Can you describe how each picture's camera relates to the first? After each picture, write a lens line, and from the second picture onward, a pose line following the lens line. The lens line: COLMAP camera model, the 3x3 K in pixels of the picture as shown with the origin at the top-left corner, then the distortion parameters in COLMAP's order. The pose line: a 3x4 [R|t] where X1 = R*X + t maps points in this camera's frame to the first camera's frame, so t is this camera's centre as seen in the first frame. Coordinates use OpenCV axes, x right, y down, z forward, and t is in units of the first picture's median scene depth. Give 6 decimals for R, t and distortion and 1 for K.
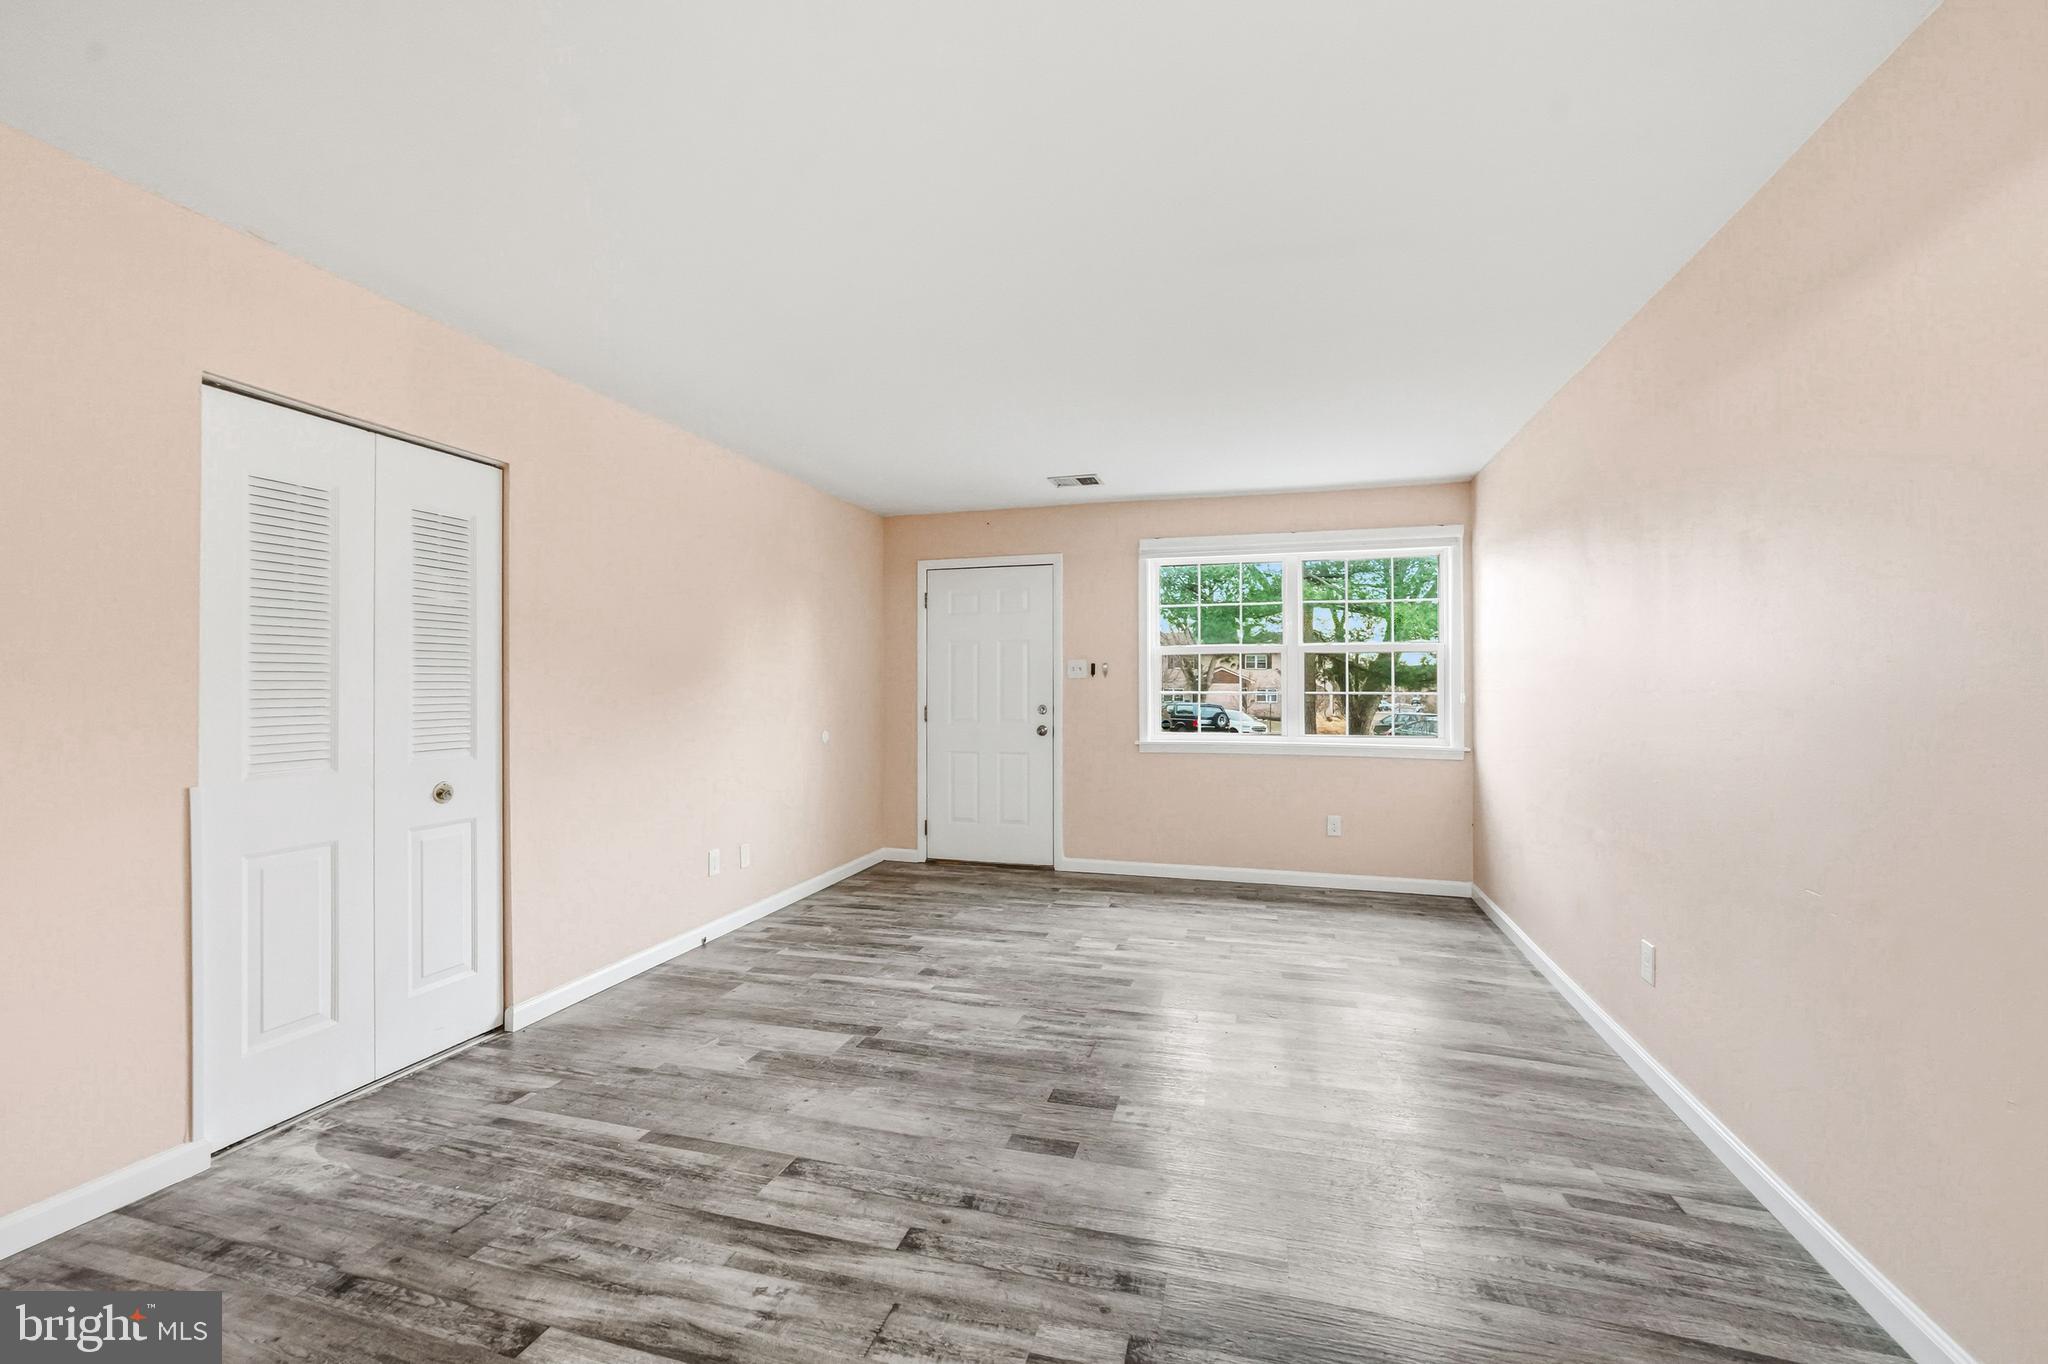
lens RADIAL K [[840.4, 0, 1009.1], [0, 840.4, 691.3], [0, 0, 1]] dist [-0.009619, 0.000238]
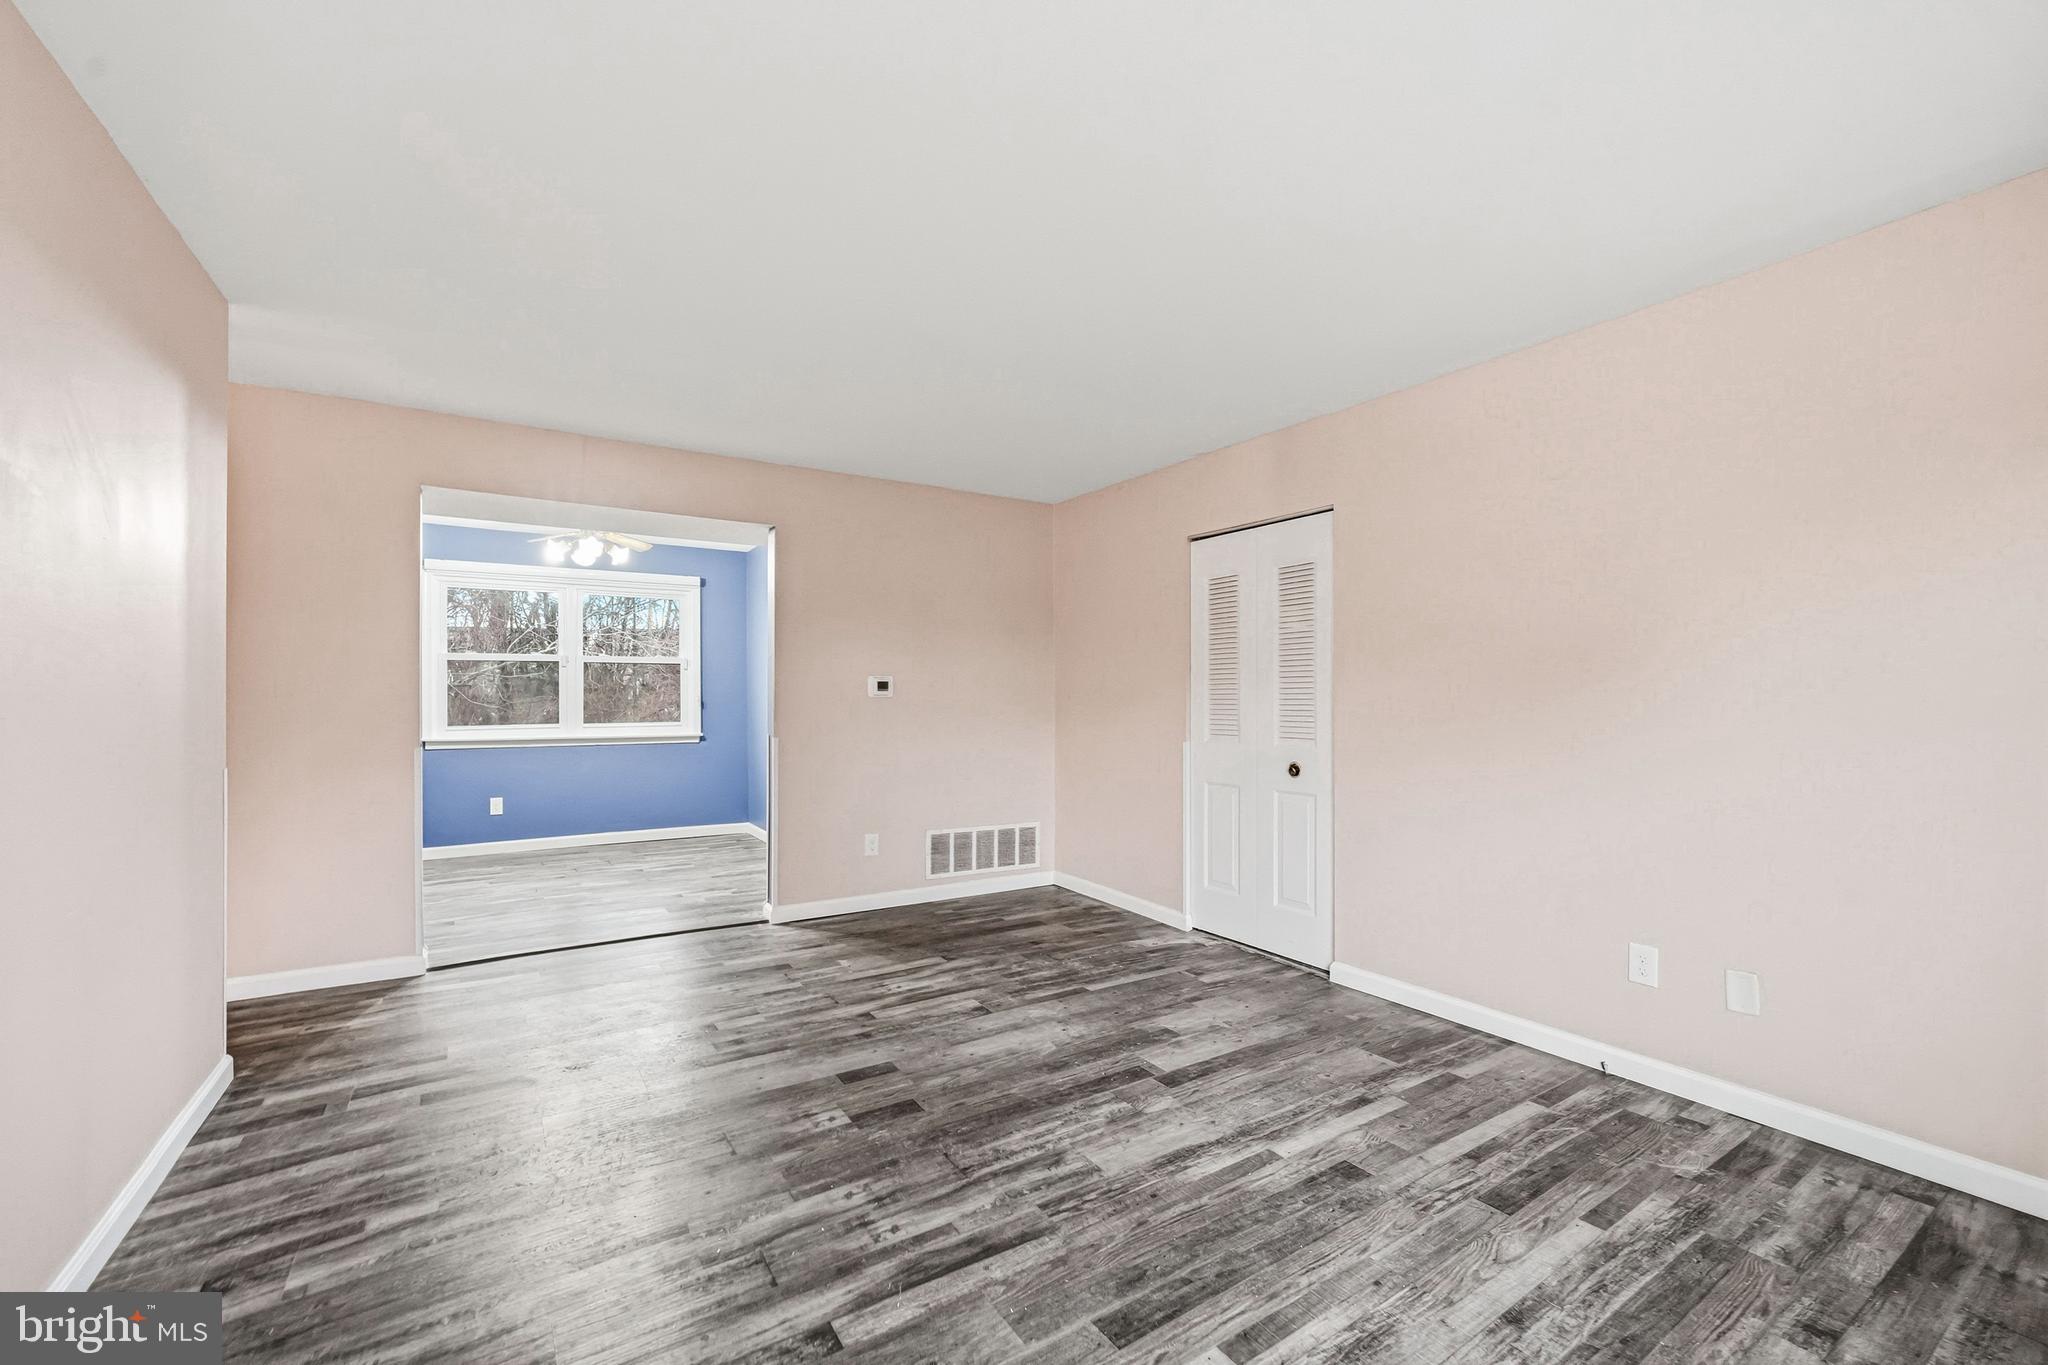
lens RADIAL K [[827.0, 0, 1024.0], [0, 827.0, 682.5], [0, 0, 1]] dist [-0.001494, -0.000122]
pose [[-0.647330, -0.012039, -0.762115, 0.475925], [-0.002503, 0.999903, -0.013669, -0.000373], [0.762206, -0.006941, -0.647298, 1.149724]]
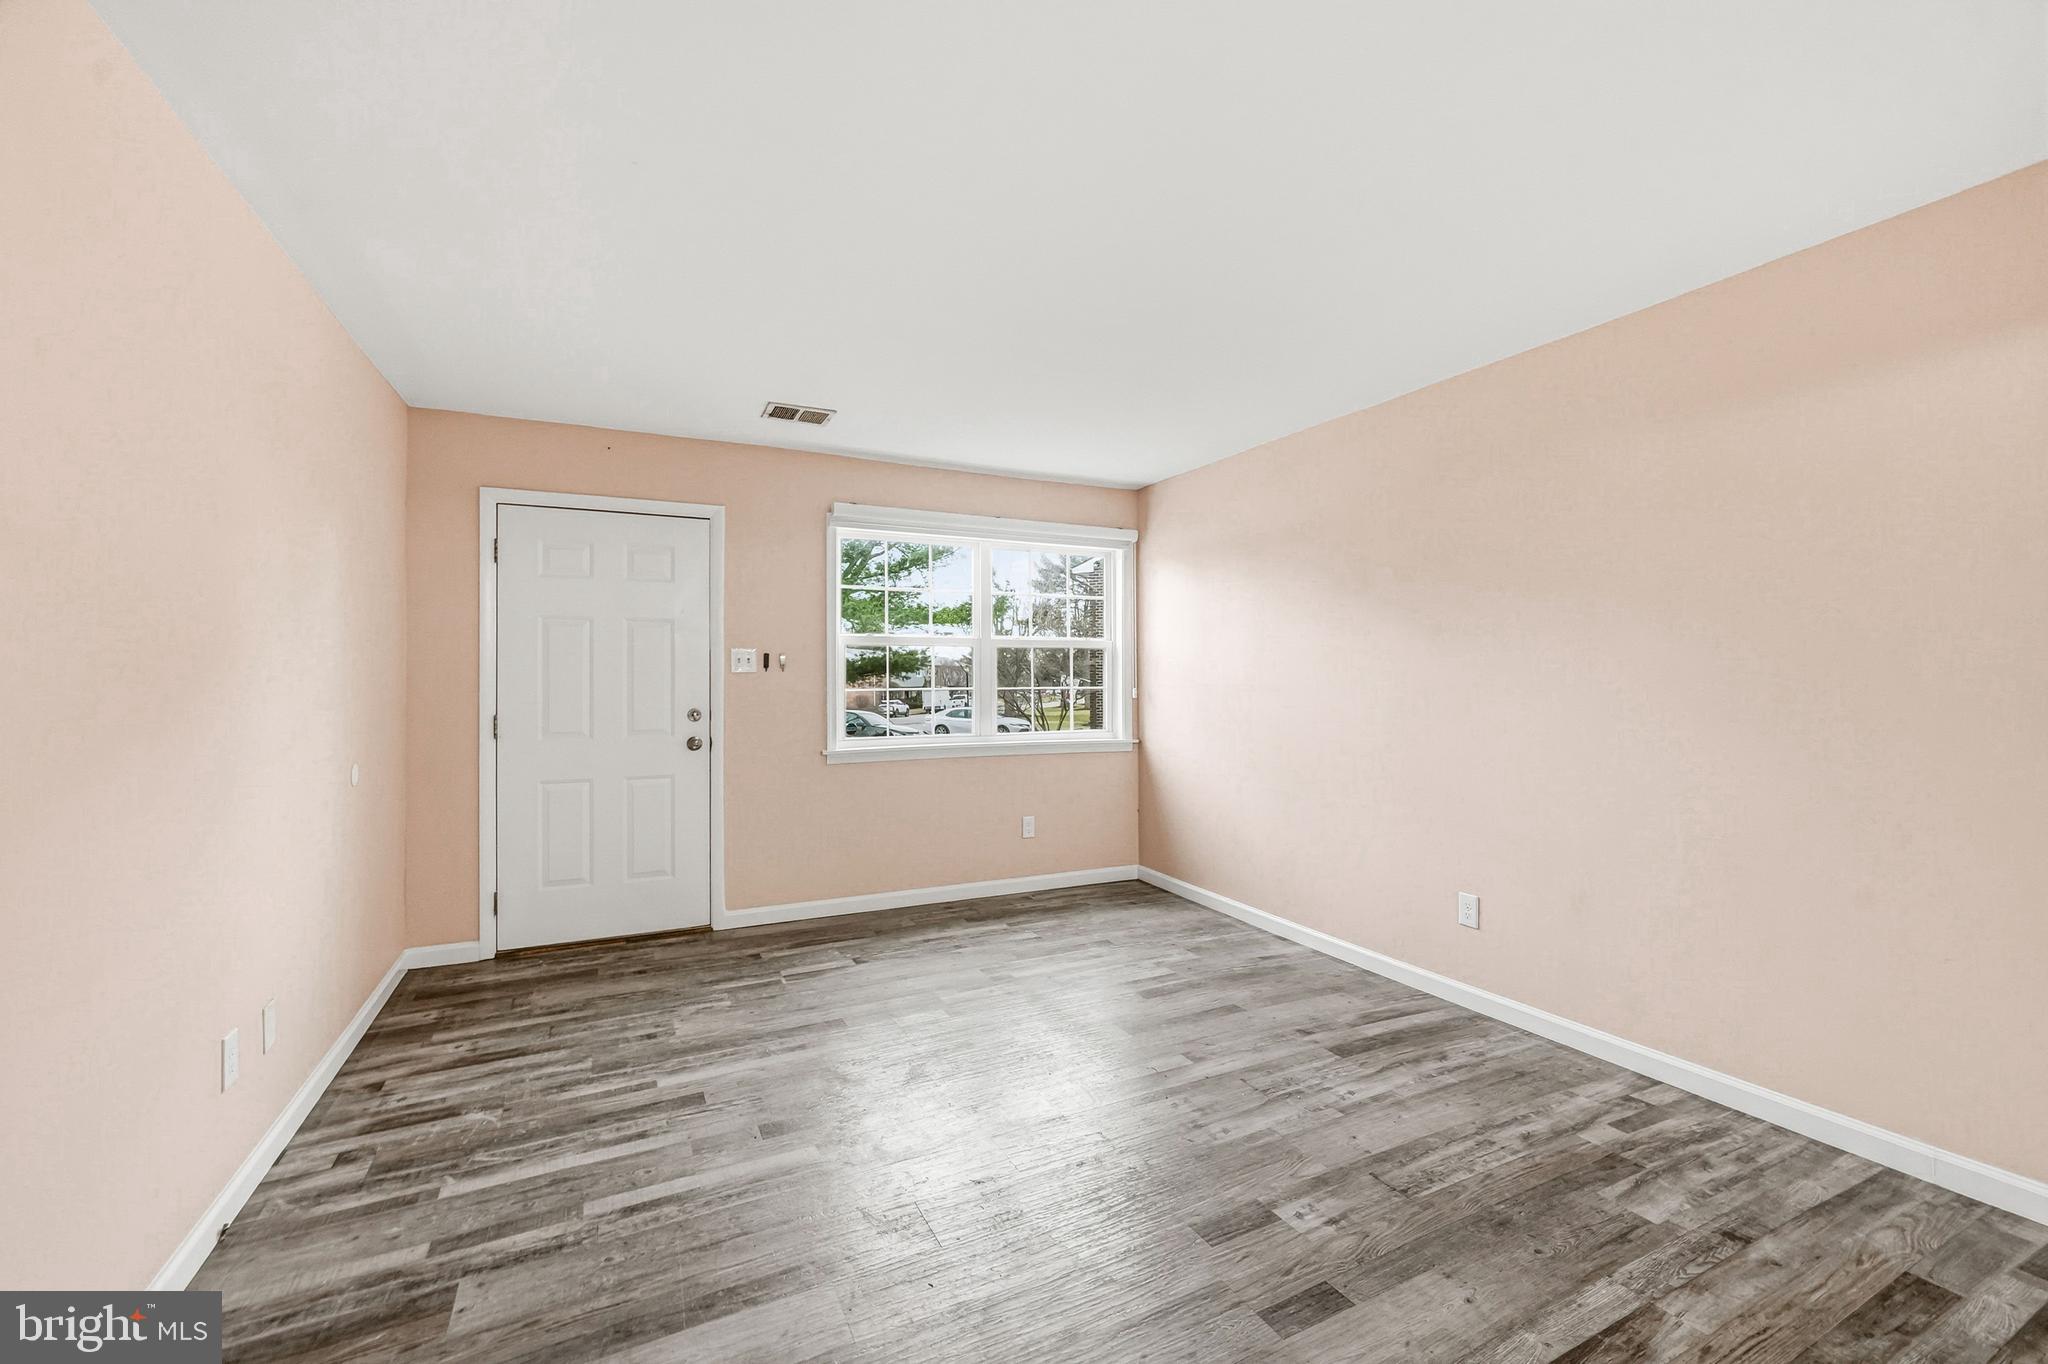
lens RADIAL K [[868.5, 0, 1031.4], [0, 868.5, 680.0], [0, 0, 1]] dist [-0.015194, 0.006701]
pose [[0.723518, -0.002086, 0.690303, -0.392310], [0.004966, 0.999985, -0.002183, -0.008290], [-0.690288, 0.005008, 0.723517, 0.363231]]
